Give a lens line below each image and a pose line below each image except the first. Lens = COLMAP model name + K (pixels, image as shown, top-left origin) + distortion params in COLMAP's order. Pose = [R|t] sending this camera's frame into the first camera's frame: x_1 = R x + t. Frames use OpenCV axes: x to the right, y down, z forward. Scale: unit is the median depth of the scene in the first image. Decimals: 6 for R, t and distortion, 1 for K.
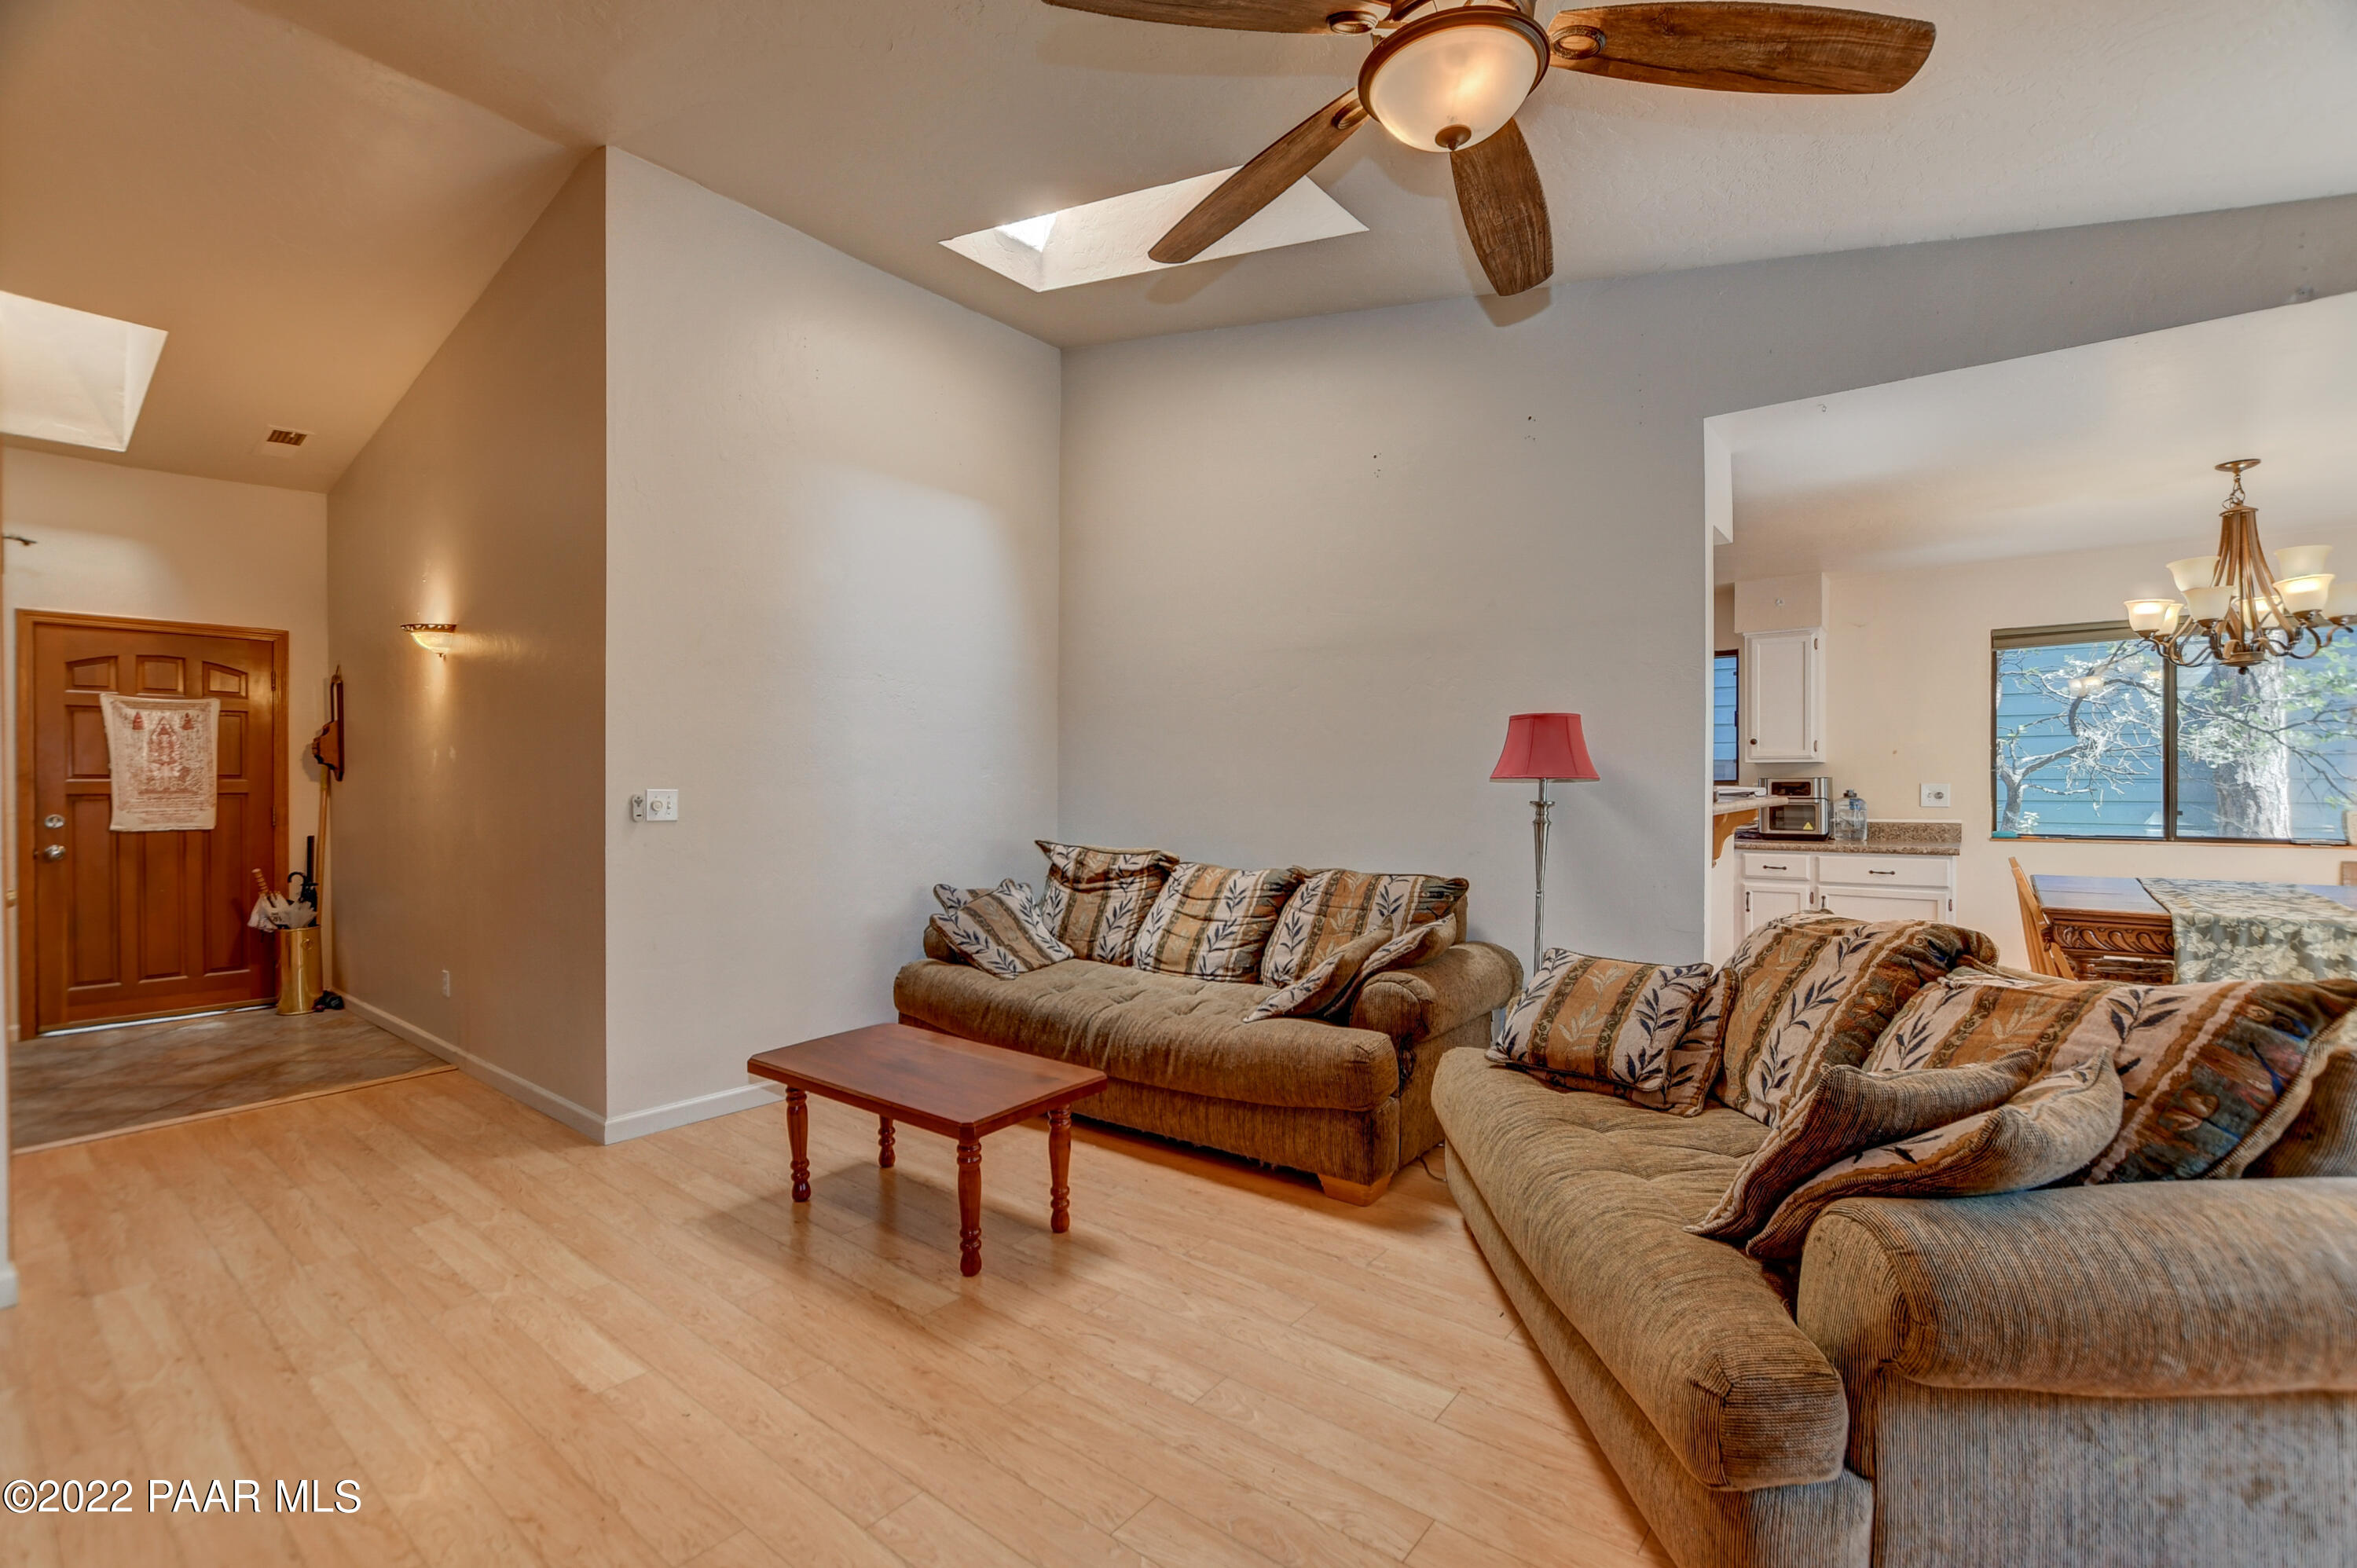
lens RADIAL K [[1044.3, 0, 1164.9], [0, 1044.3, 785.9], [0, 0, 1]] dist [-0.019470, 0.002665]
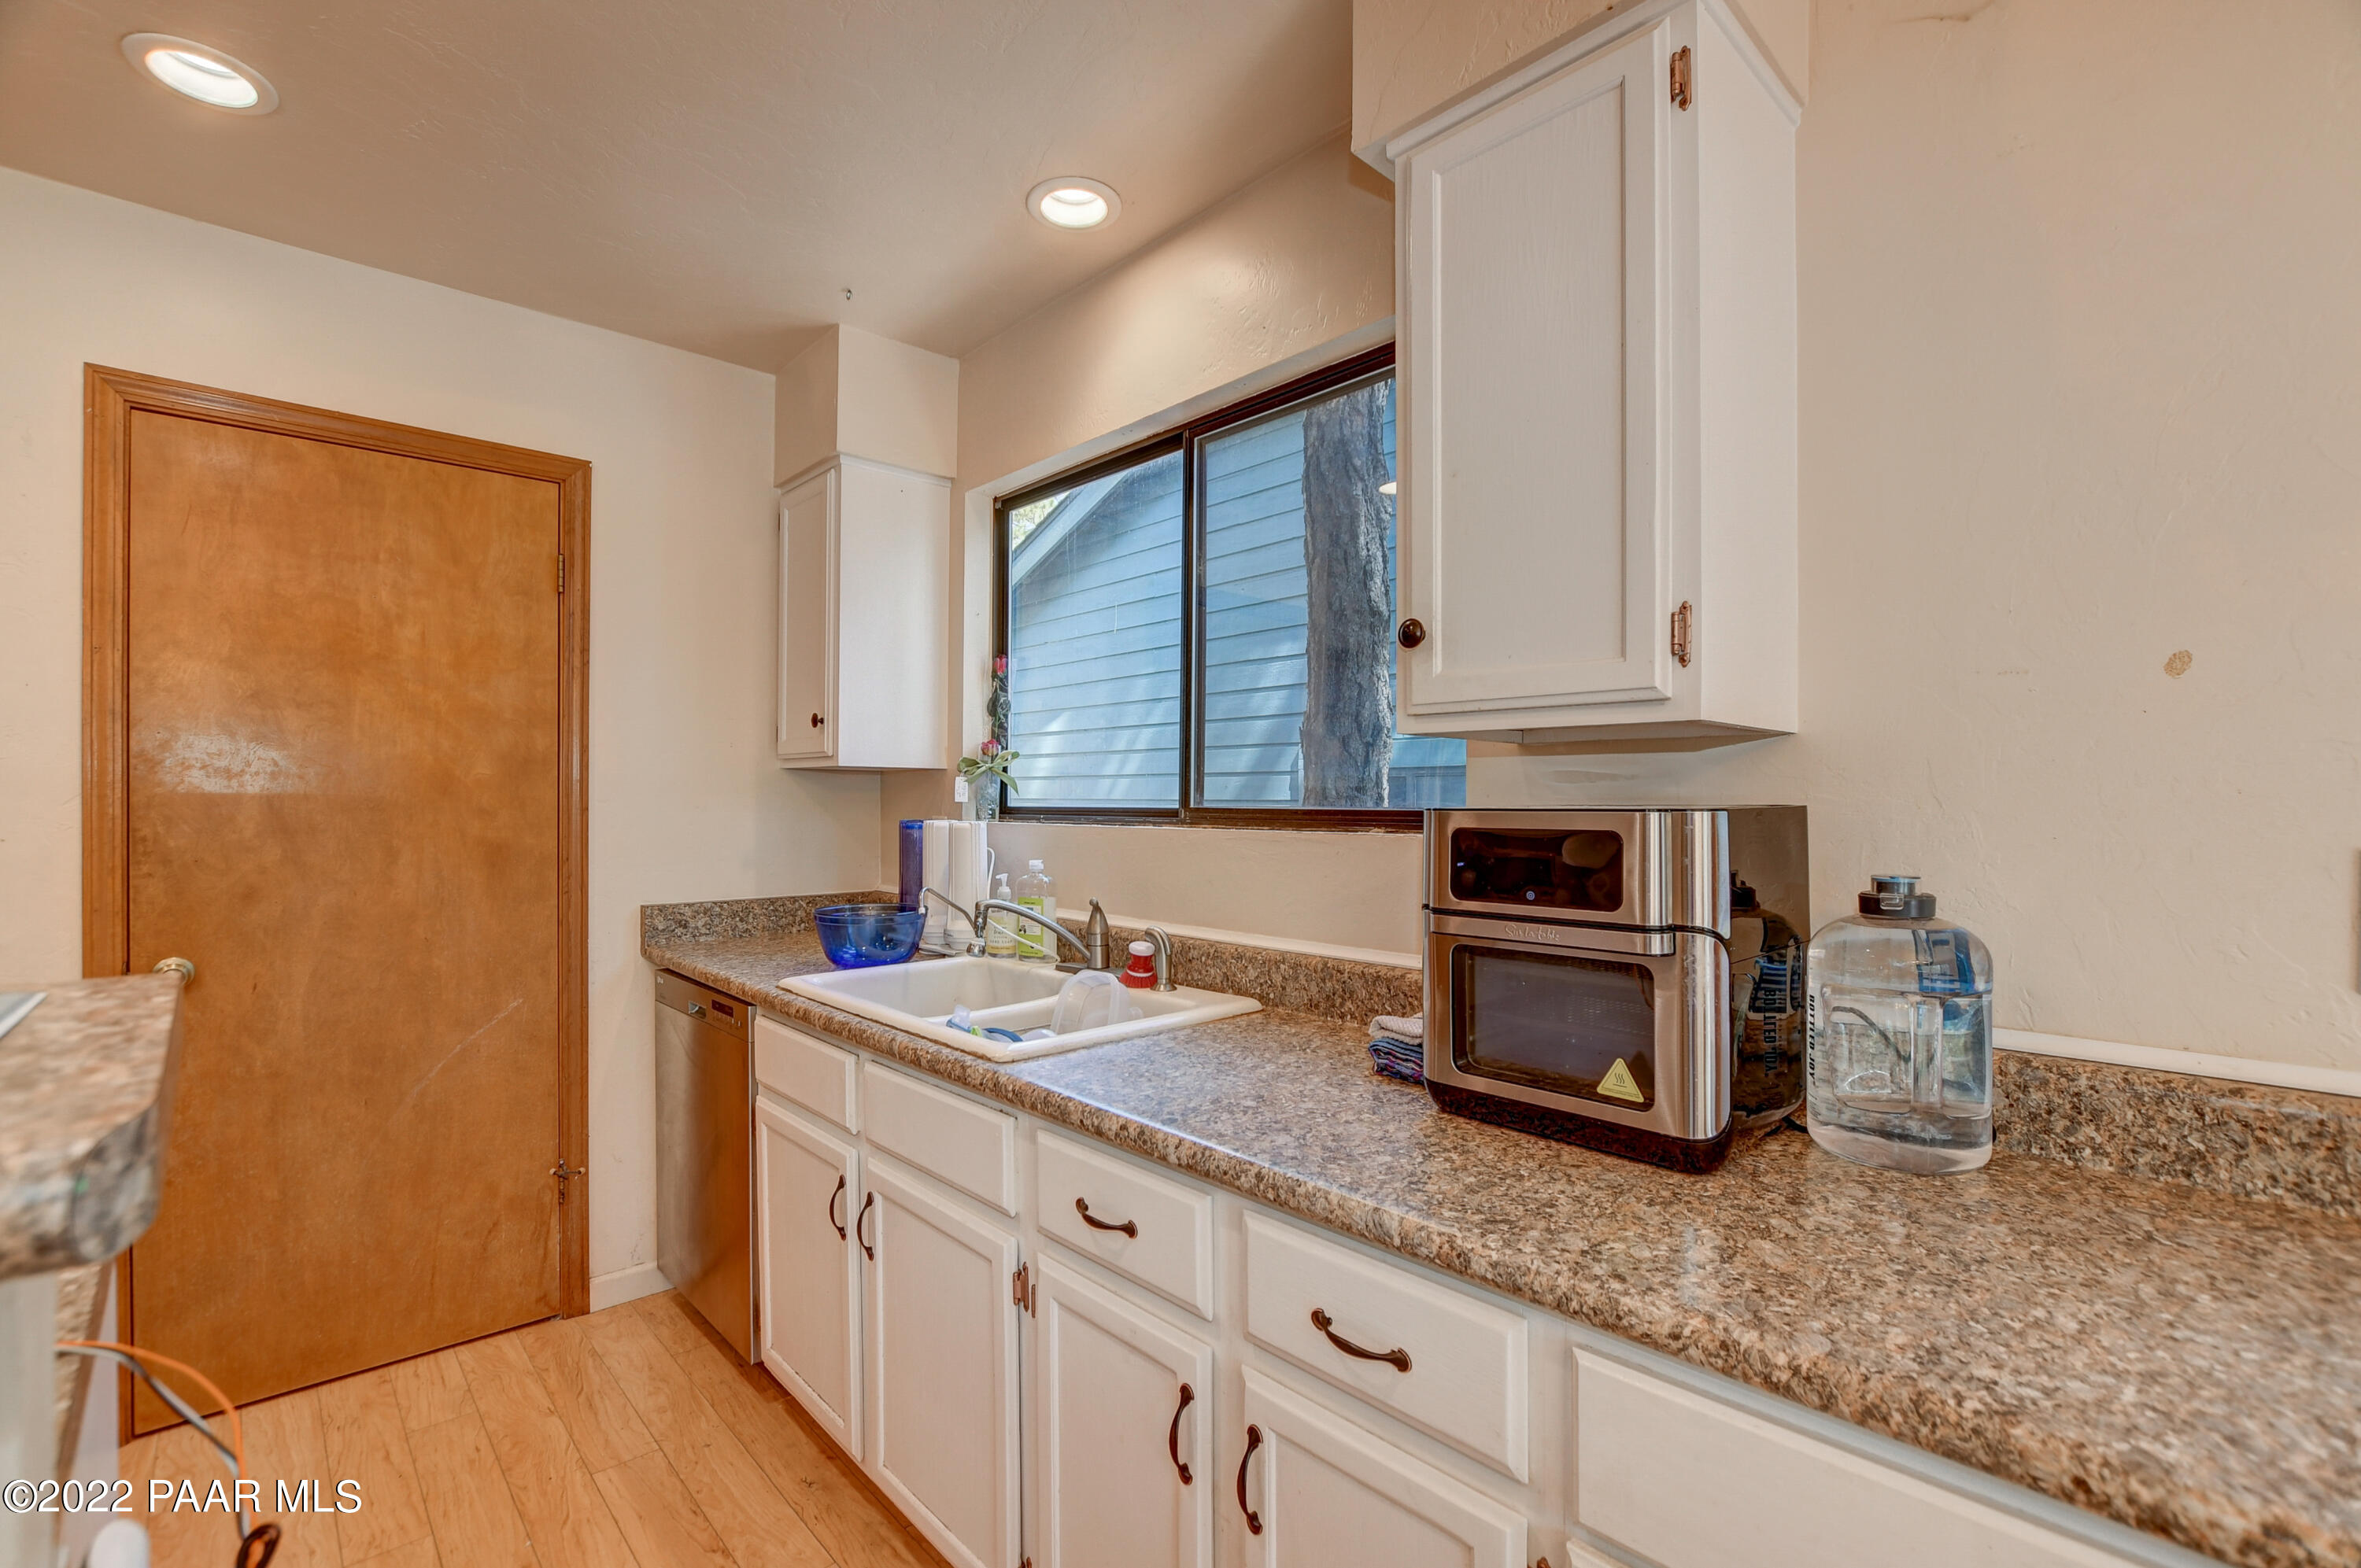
lens RADIAL K [[1046.0, 0, 1146.7], [0, 1046.0, 800.8], [0, 0, 1]] dist [-0.019470, 0.002665]
pose [[0.983974, 0.003511, -0.178277, 0.810714], [-0.004053, 0.999988, -0.002676, -0.011600], [0.178265, 0.003356, 0.983977, 1.147032]]
